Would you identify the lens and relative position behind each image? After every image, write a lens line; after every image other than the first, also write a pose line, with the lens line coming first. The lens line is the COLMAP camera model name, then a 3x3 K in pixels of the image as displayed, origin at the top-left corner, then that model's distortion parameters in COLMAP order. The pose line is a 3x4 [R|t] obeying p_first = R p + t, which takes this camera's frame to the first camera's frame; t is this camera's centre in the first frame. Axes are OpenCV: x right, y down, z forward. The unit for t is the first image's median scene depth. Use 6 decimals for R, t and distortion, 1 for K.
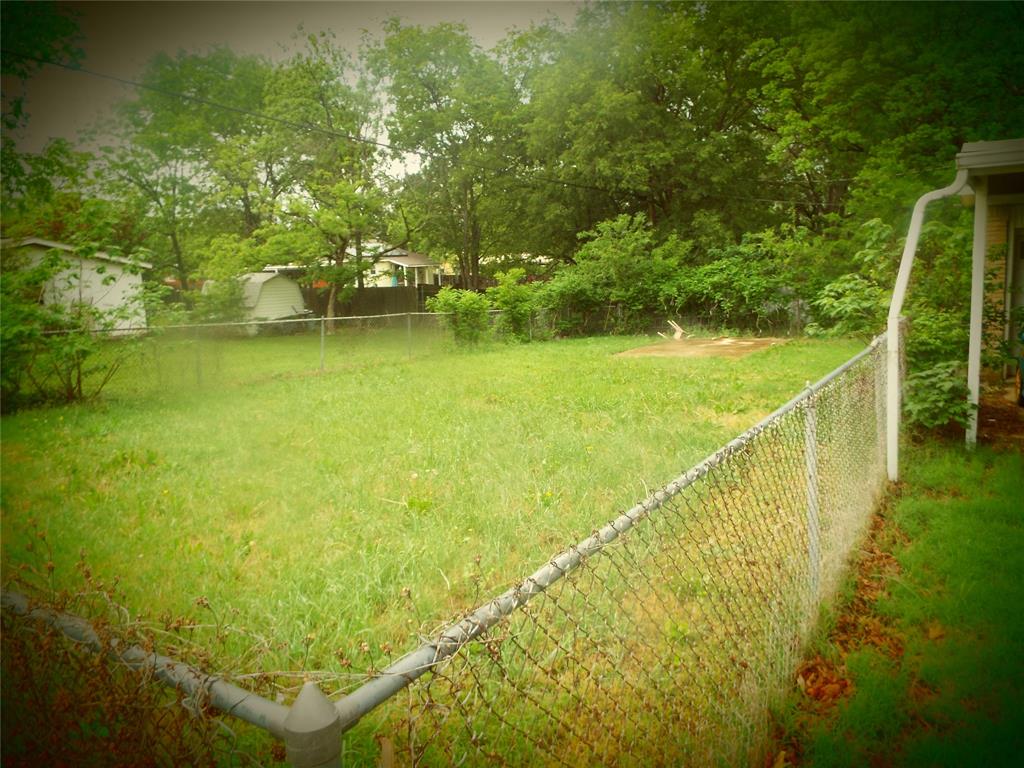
lens RADIAL K [[755.9, 0, 512.0], [0, 755.9, 384.0], [0, 0, 1]] dist [-0.000261, 0.007225]
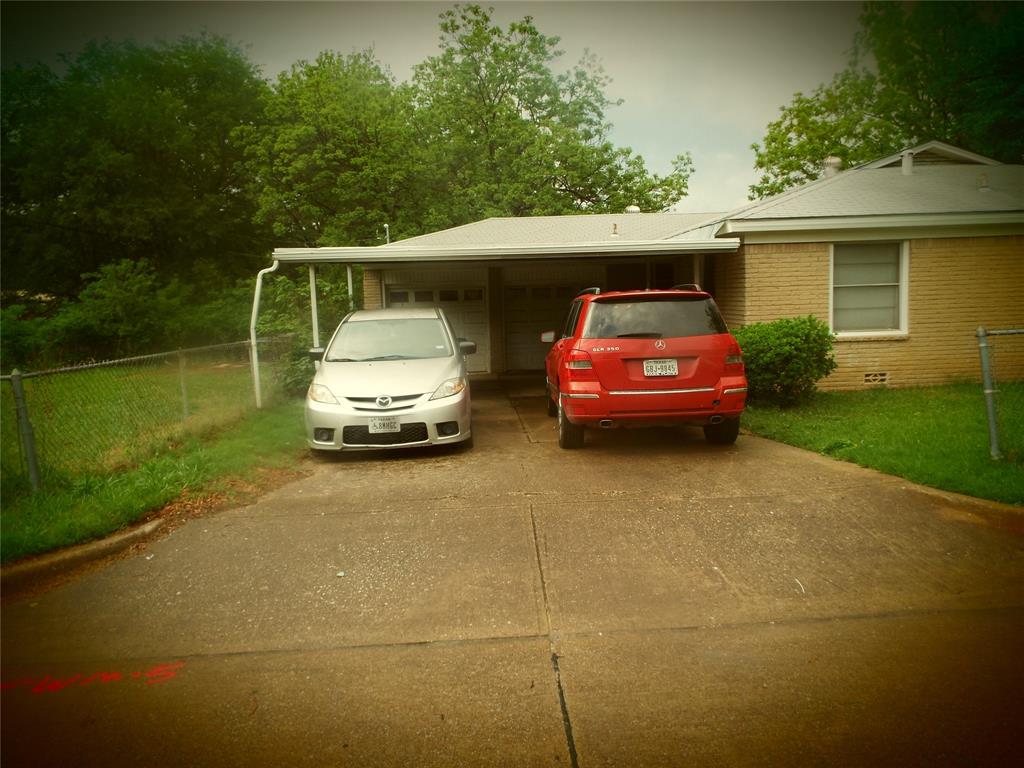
lens RADIAL K [[755.9, 0, 512.0], [0, 755.9, 384.0], [0, 0, 1]] dist [-0.000261, 0.007225]
pose [[0.828786, -0.044698, 0.557778, -0.014404], [0.074791, 0.996709, -0.031257, 0.040457], [-0.554545, 0.067623, 0.829402, -0.245791]]
